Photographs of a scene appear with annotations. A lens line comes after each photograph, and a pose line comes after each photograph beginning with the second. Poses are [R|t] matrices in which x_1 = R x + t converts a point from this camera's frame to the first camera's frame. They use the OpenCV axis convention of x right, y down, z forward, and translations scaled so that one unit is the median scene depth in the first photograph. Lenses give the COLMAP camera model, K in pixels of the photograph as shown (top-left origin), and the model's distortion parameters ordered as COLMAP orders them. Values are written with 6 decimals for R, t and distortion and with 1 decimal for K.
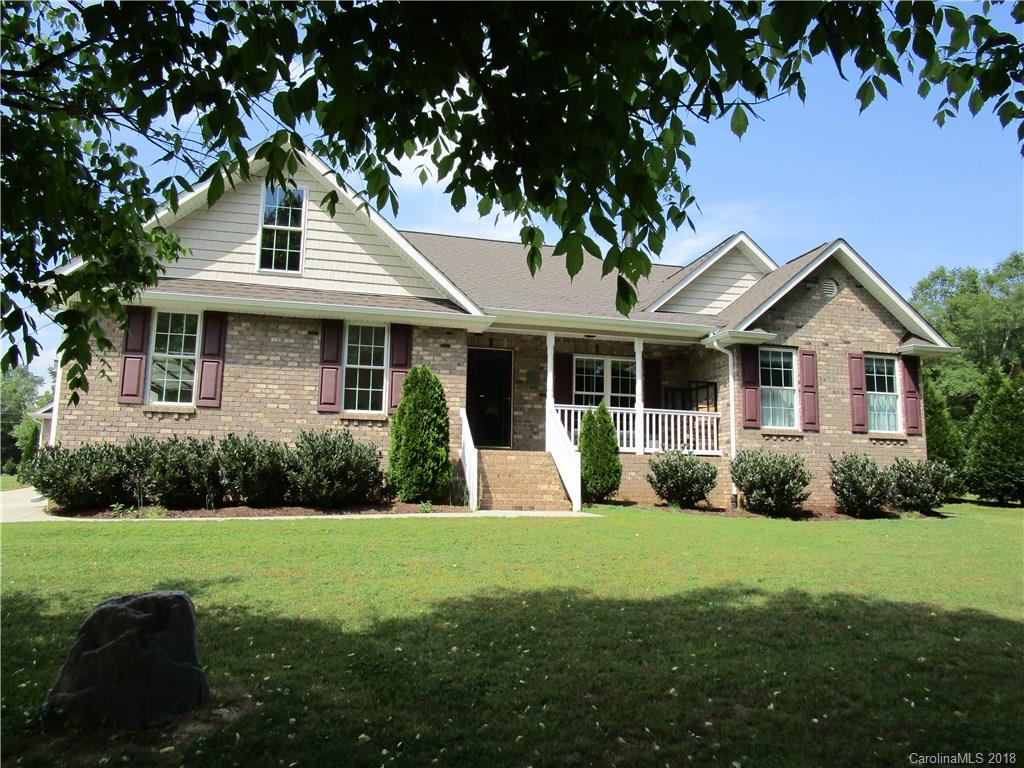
lens RADIAL K [[732.7, 0, 512.3], [0, 732.7, 385.8], [0, 0, 1]] dist [-0.025641, 0.005023]
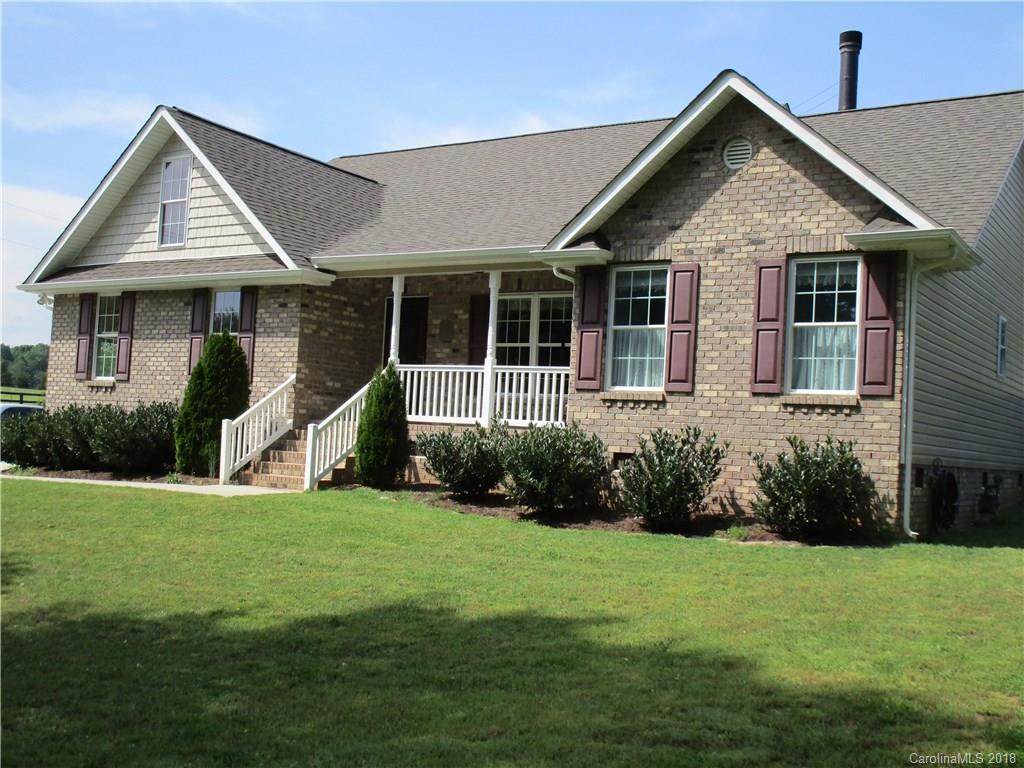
lens RADIAL K [[1145.8, 0, 511.8], [0, 1145.8, 386.2], [0, 0, 1]] dist [-0.004682, 0.000000]
pose [[0.675748, -0.016804, -0.736941, 1.029972], [0.064174, 0.997285, 0.036104, 0.010735], [0.734334, -0.071690, 0.674992, 0.222296]]
